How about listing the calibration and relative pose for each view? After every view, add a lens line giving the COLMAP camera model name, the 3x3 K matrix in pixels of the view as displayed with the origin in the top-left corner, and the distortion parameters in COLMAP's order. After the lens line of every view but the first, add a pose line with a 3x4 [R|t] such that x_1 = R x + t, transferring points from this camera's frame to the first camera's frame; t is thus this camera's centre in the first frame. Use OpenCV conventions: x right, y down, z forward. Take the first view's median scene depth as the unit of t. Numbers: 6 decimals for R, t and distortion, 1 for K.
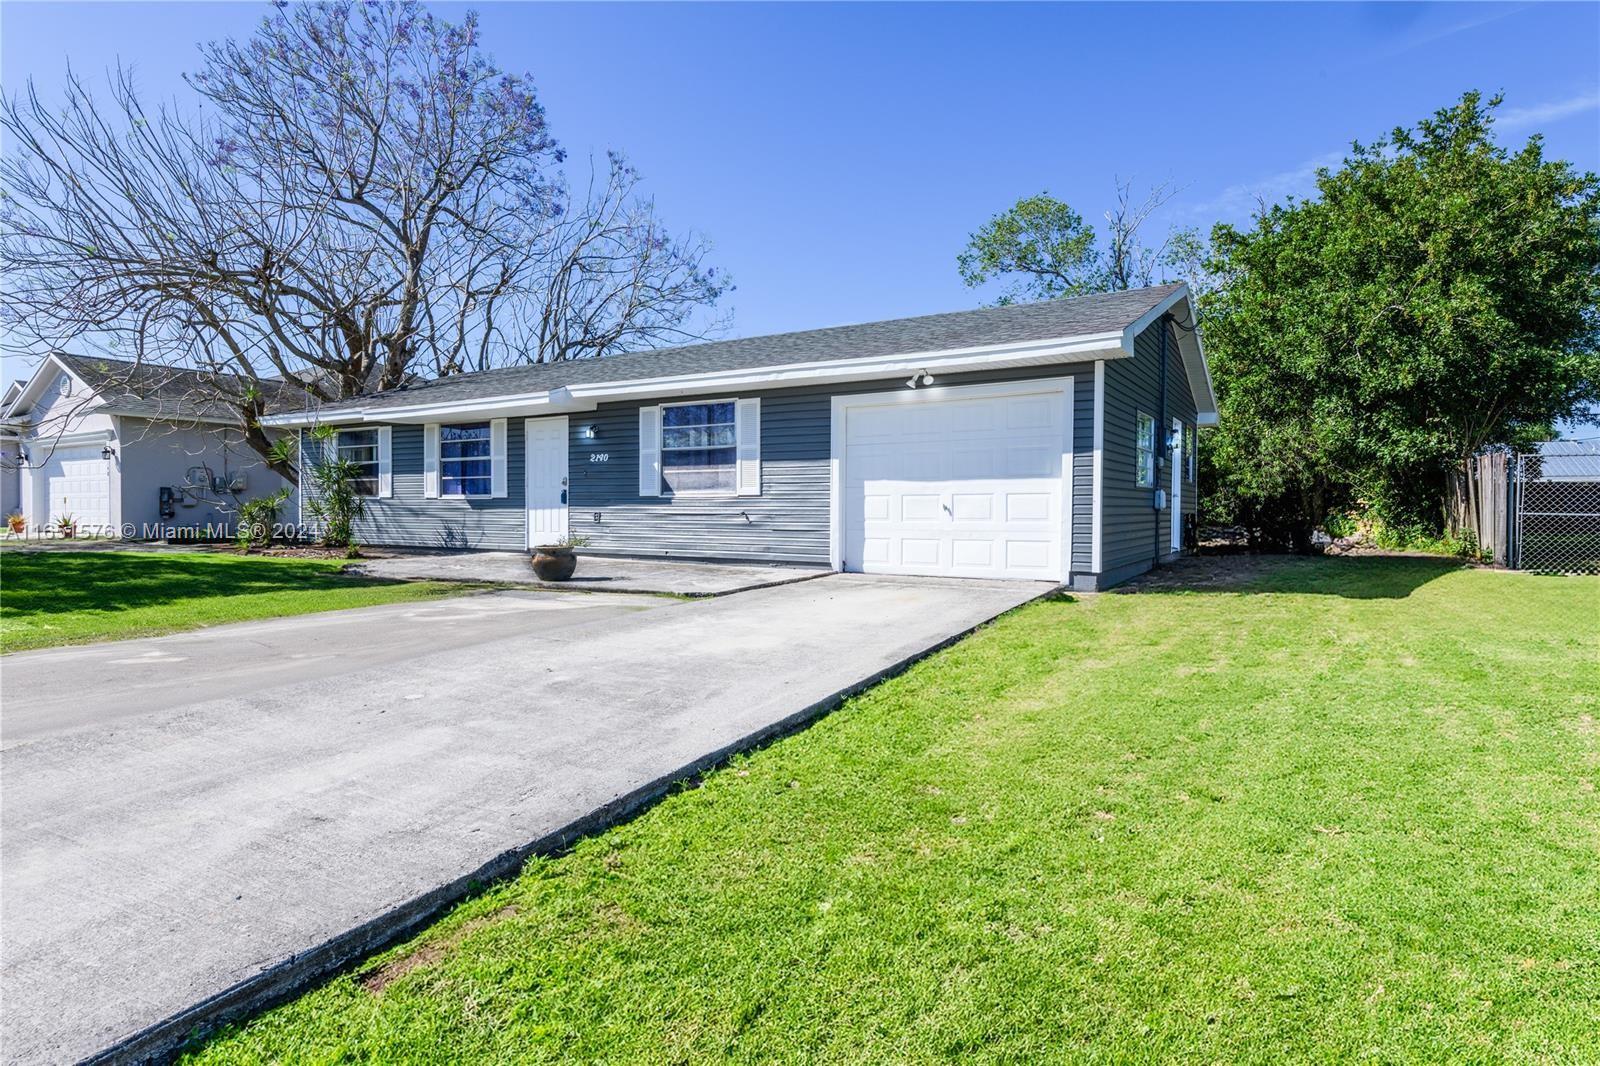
lens RADIAL K [[875.7, 0, 801.4], [0, 875.7, 529.4], [0, 0, 1]] dist [0.027463, -0.011385]
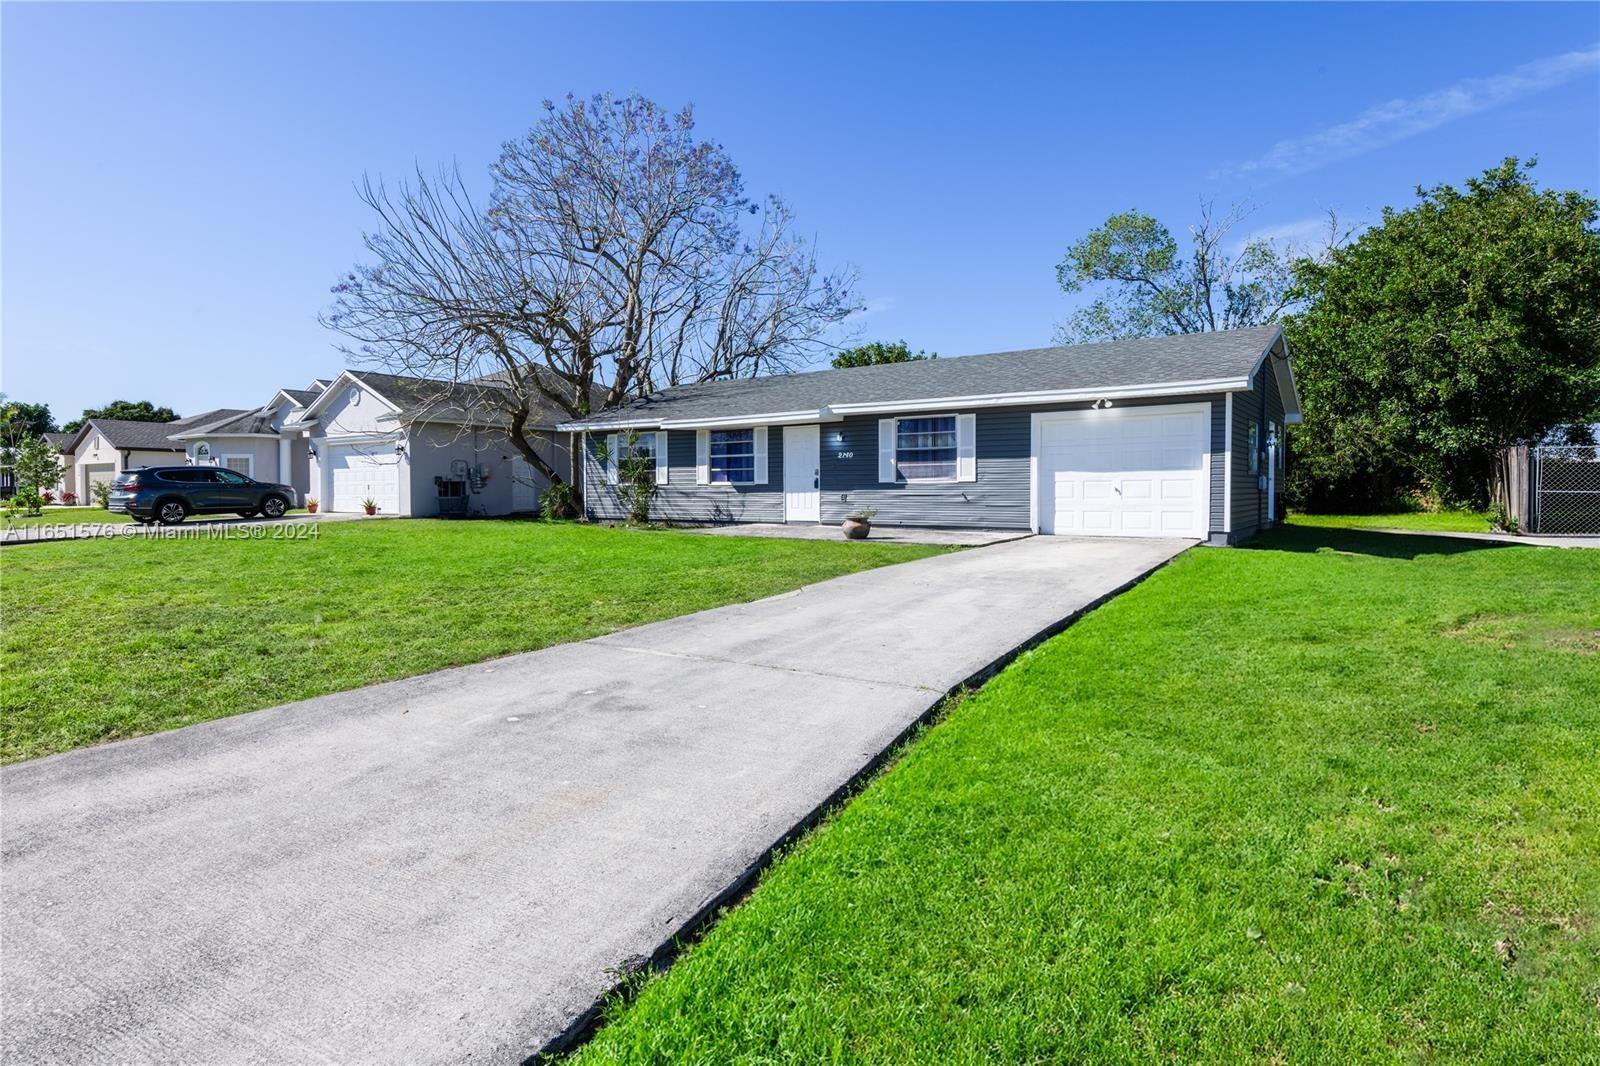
lens RADIAL K [[875.7, 0, 799.1], [0, 875.7, 517.9], [0, 0, 1]] dist [0.027463, -0.011385]
pose [[0.998247, -0.003737, -0.059069, -0.204085], [0.004266, 0.999952, 0.008839, 0.005118], [0.059034, -0.009075, 0.998215, -0.367974]]
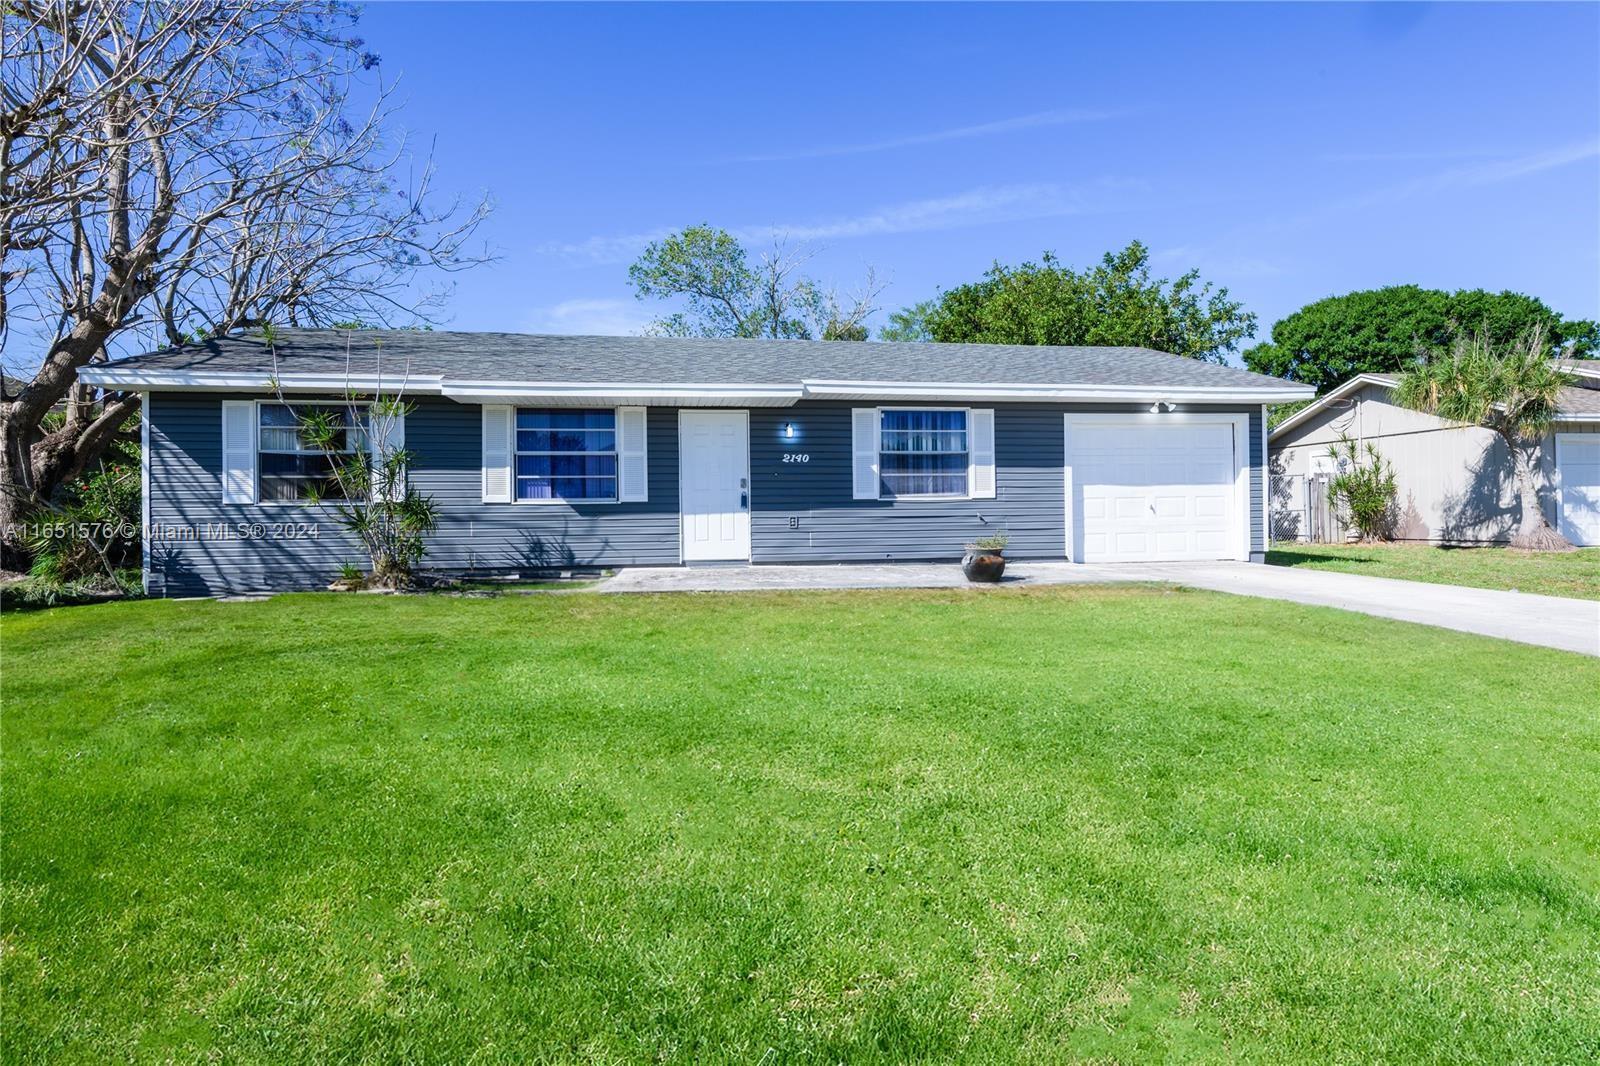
lens RADIAL K [[875.7, 0, 791.6], [0, 875.7, 531.7], [0, 0, 1]] dist [0.027463, -0.011385]
pose [[0.754726, -0.020462, 0.655721, -0.777546], [0.027763, 0.999614, -0.000761, -0.002726], [-0.655453, 0.018779, 0.755003, 0.275534]]
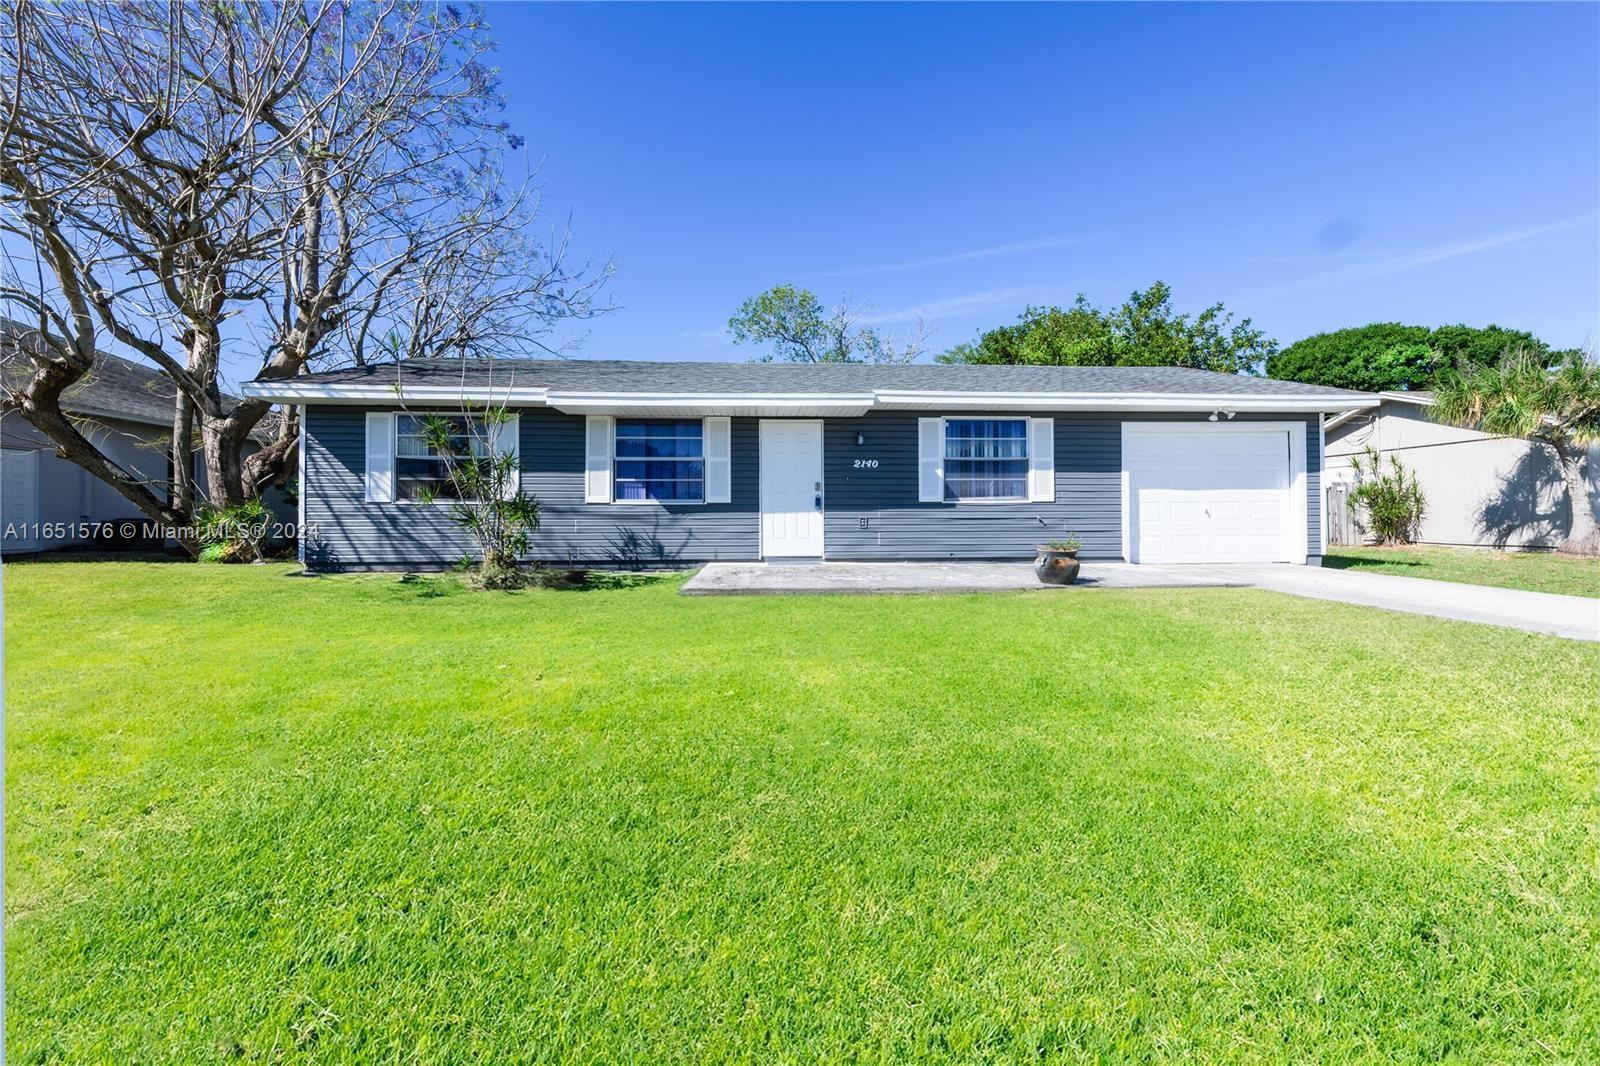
lens RADIAL K [[654.6, 0, 788.2], [0, 654.6, 523.5], [0, 0, 1]] dist [0.021041, -0.001857]
pose [[0.814414, -0.007652, 0.580234, -0.683369], [0.017600, 0.999779, -0.011518, -0.004882], [-0.580017, 0.019593, 0.814369, 0.400257]]
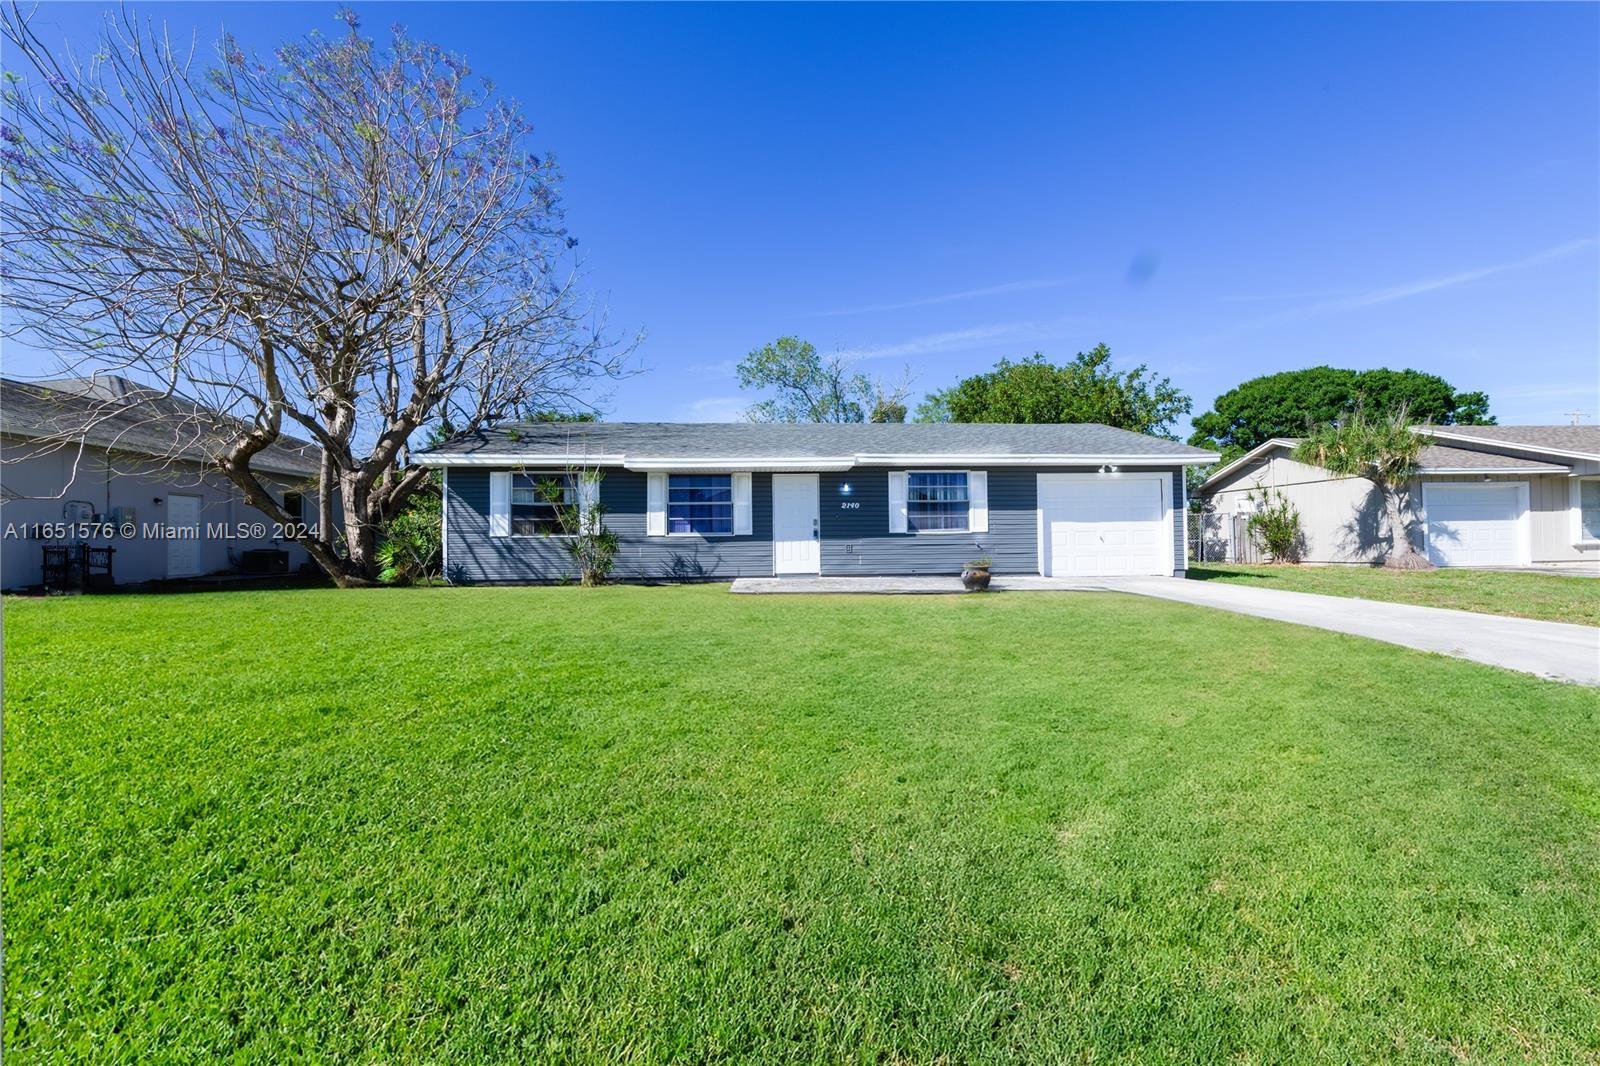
lens RADIAL K [[654.6, 0, 790.4], [0, 654.6, 544.1], [0, 0, 1]] dist [0.021041, -0.001857]
pose [[0.812071, -0.009573, 0.583480, -0.840605], [0.025529, 0.999491, -0.019132, -0.002469], [-0.583000, 0.030432, 0.811902, 0.195005]]
